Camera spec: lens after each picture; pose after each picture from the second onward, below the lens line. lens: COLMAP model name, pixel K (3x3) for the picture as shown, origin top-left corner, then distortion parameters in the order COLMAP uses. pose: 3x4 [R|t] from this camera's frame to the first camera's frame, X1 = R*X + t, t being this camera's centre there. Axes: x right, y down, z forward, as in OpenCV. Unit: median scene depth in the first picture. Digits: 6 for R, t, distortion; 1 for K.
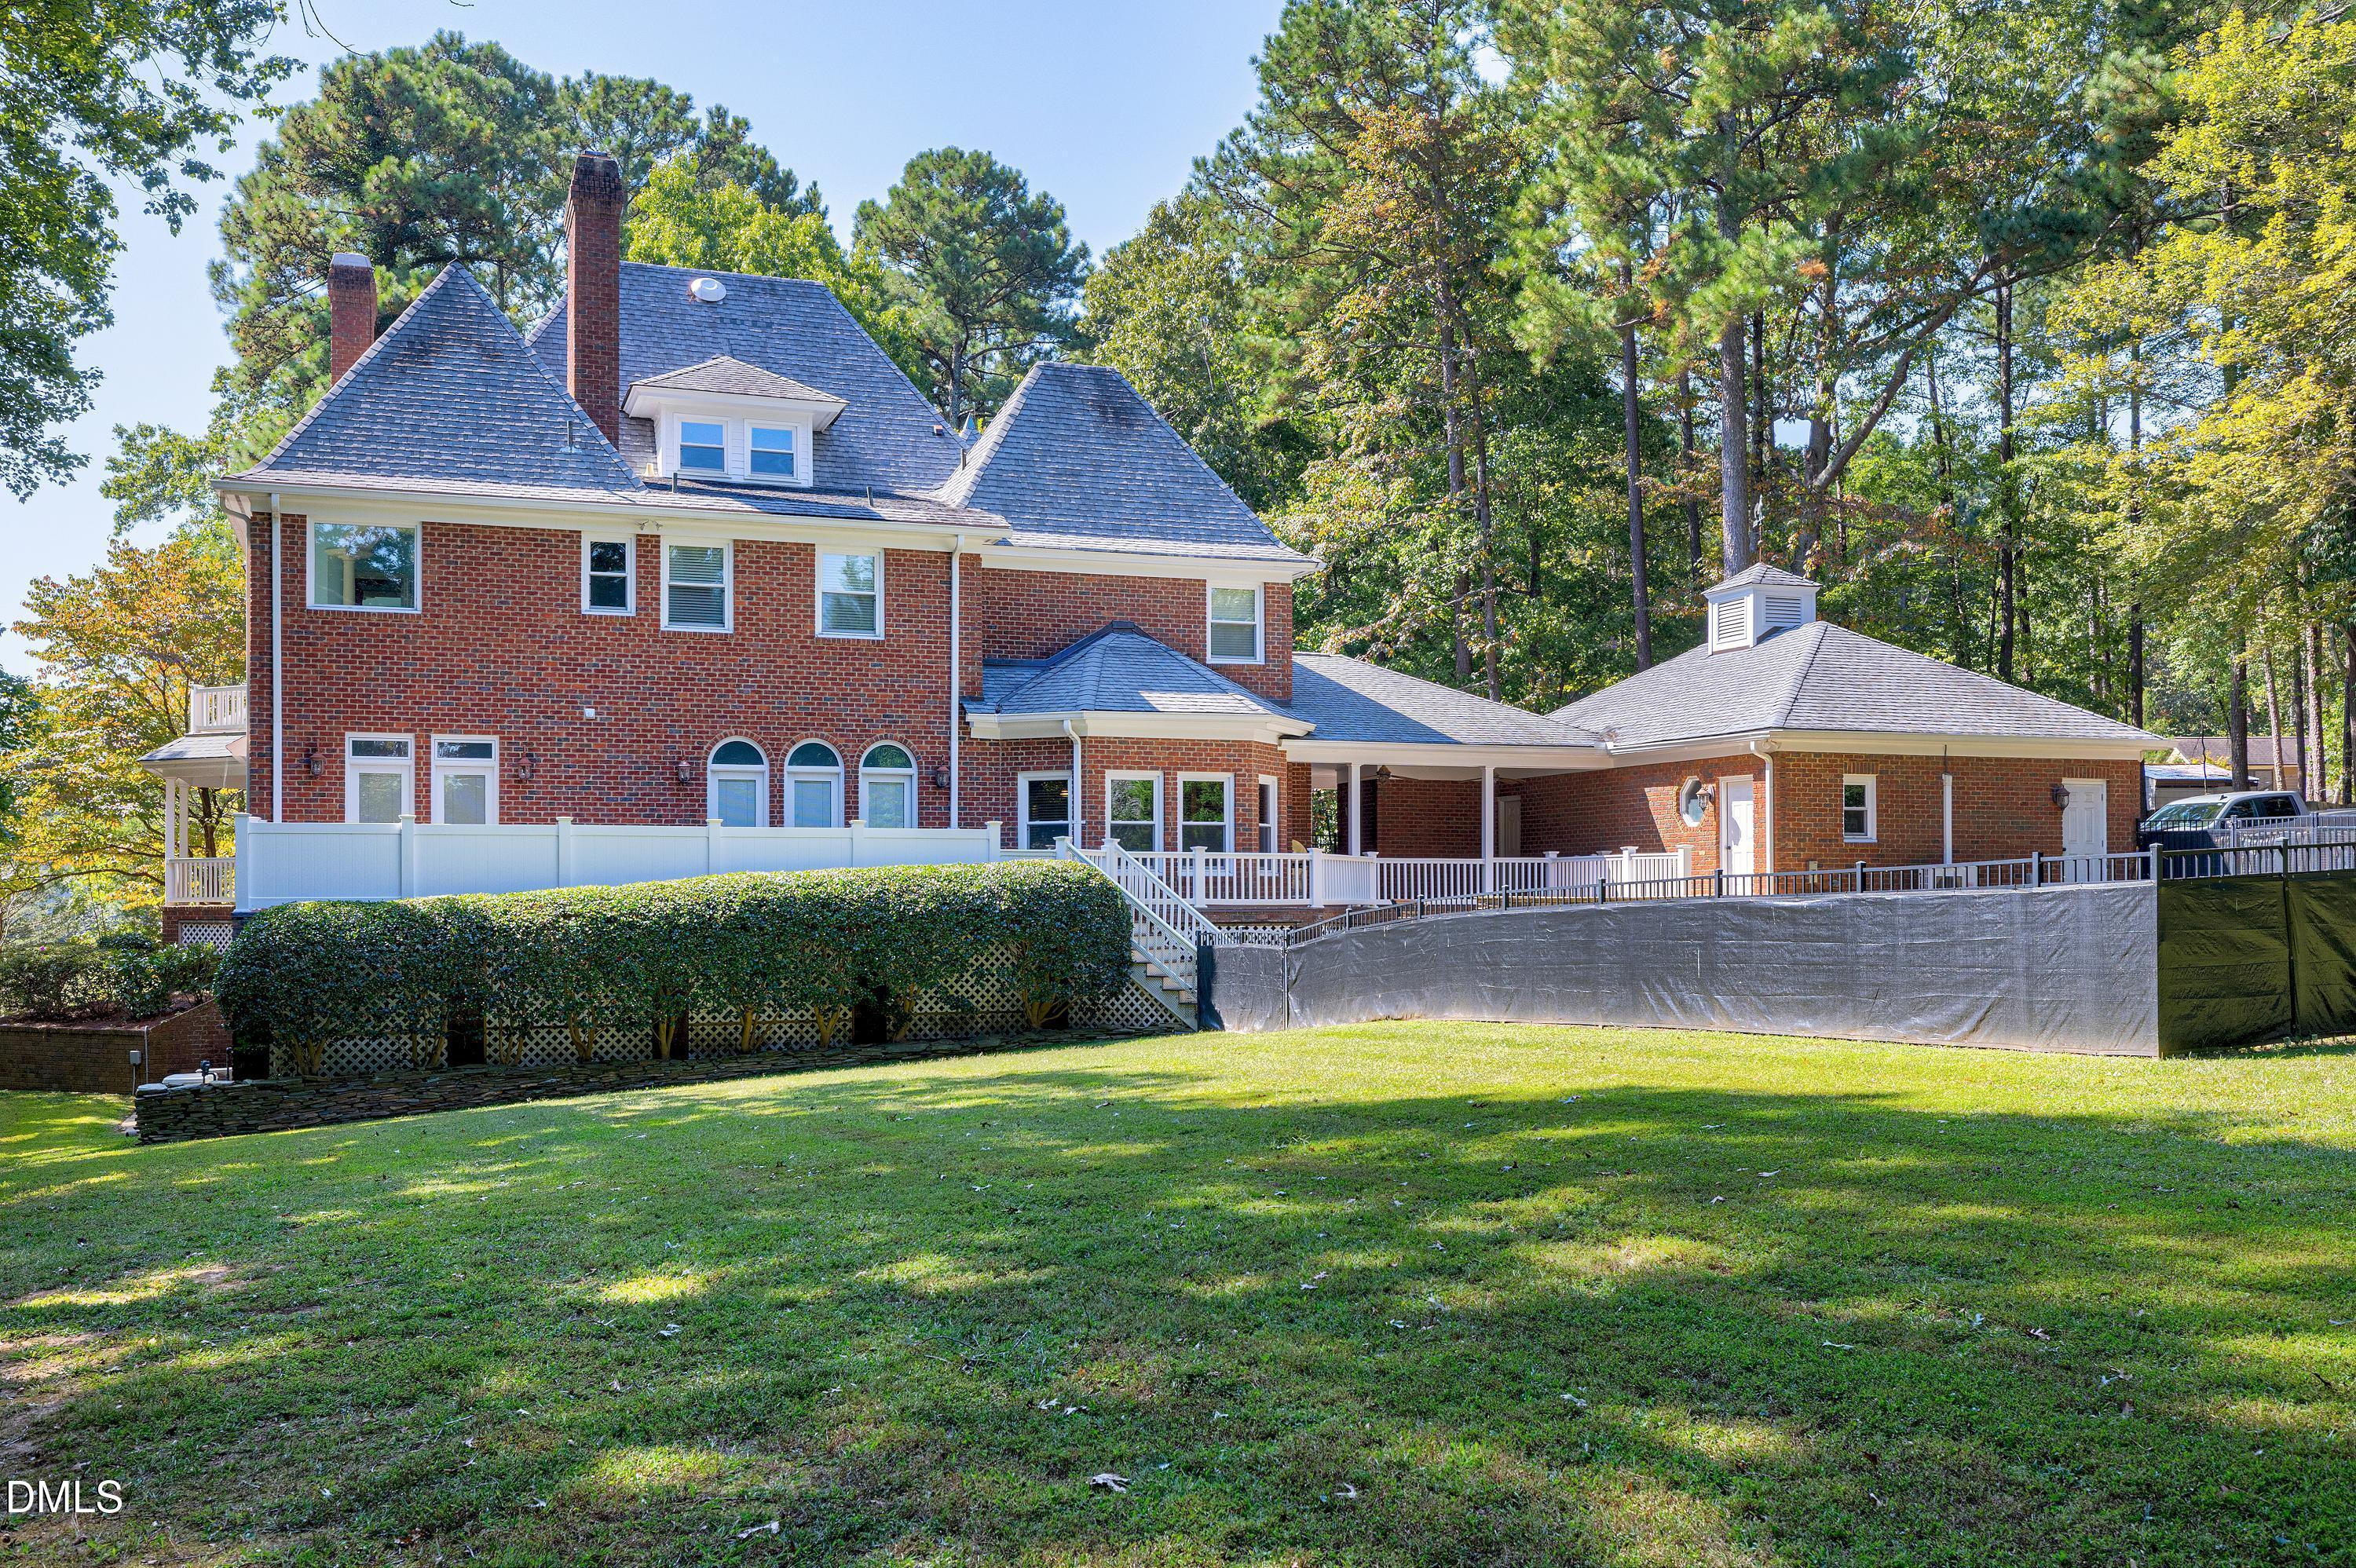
lens RADIAL K [[2626.5, 0, 1096.9], [0, 2626.5, 849.6], [0, 0, 1]] dist [0.011774, 0.000000]
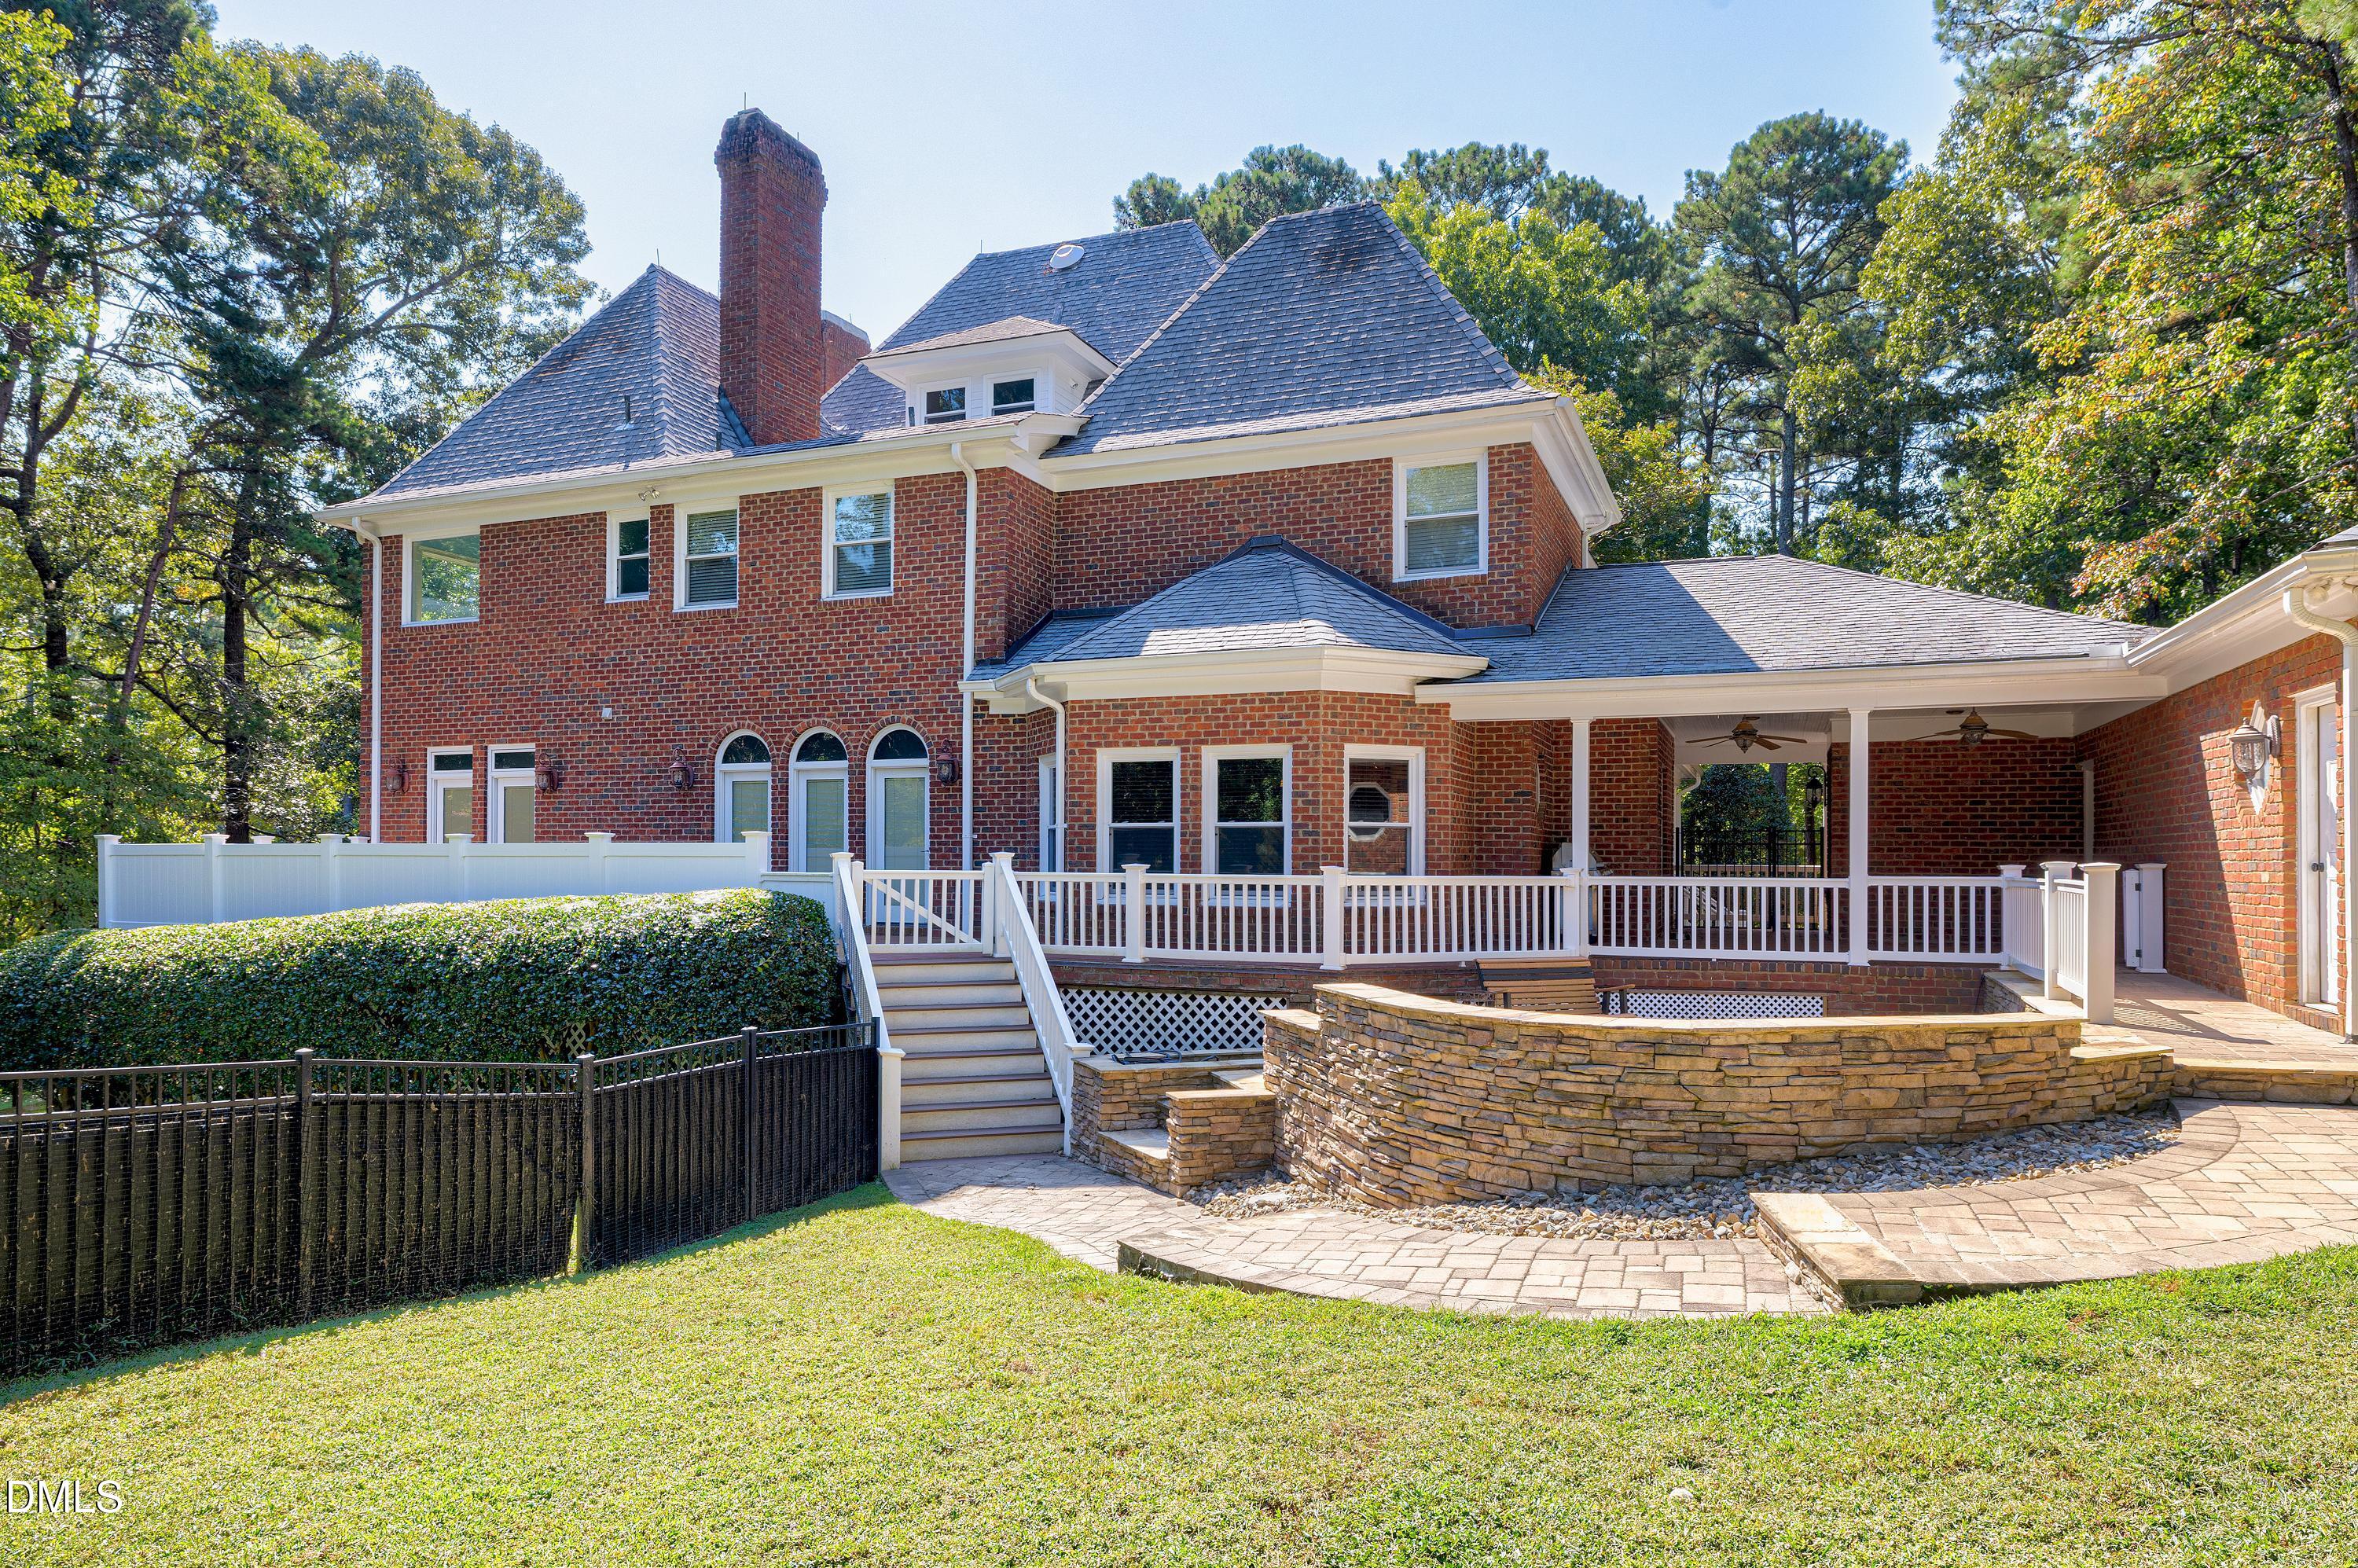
lens RADIAL K [[1499.5, 0, 1142.9], [0, 1499.5, 842.2], [0, 0, 1]] dist [0.000337, 0.000838]
pose [[0.707011, -0.003571, -0.707193, 0.284181], [0.011663, 0.999910, 0.006611, -0.008523], [0.707106, -0.012922, 0.706989, 0.727763]]
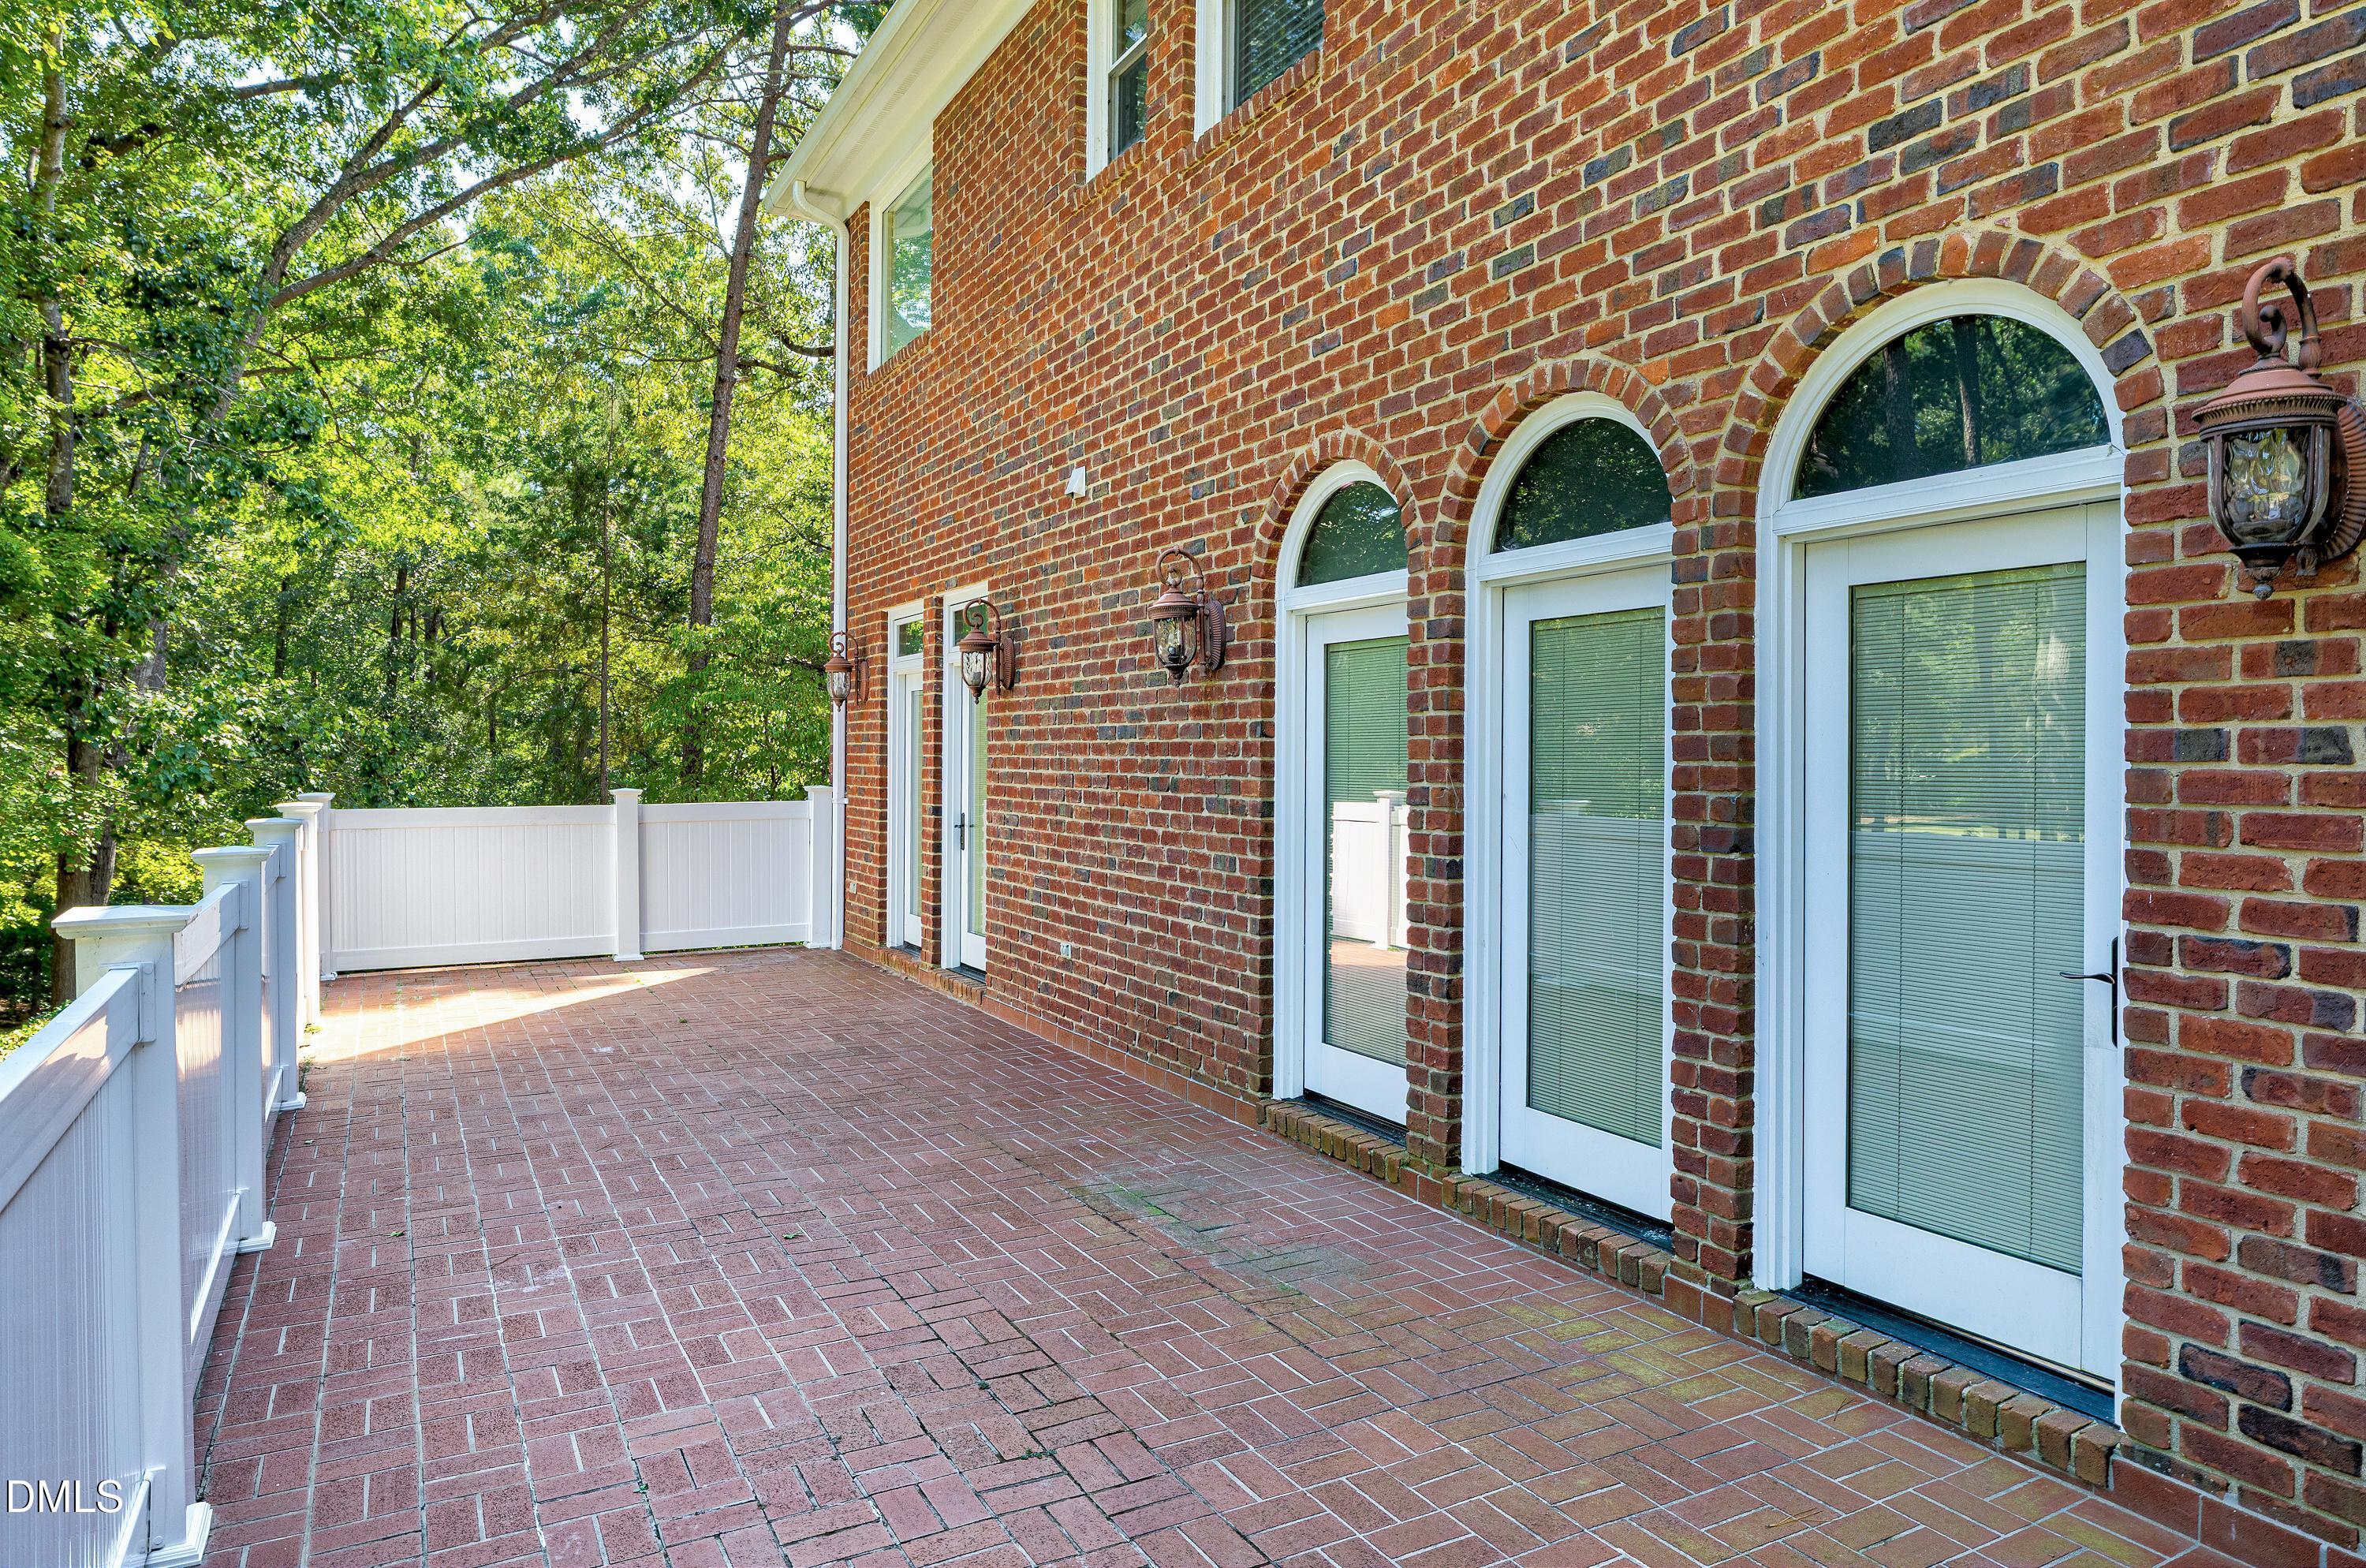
lens RADIAL K [[1504.7, 0, 1165.3], [0, 1504.7, 769.9], [0, 0, 1]] dist [0.000337, 0.000838]
pose [[0.123035, 0.011904, -0.992331, -0.000959], [0.017494, 0.999747, 0.014162, -0.016504], [0.992248, -0.019102, 0.122796, 0.937070]]
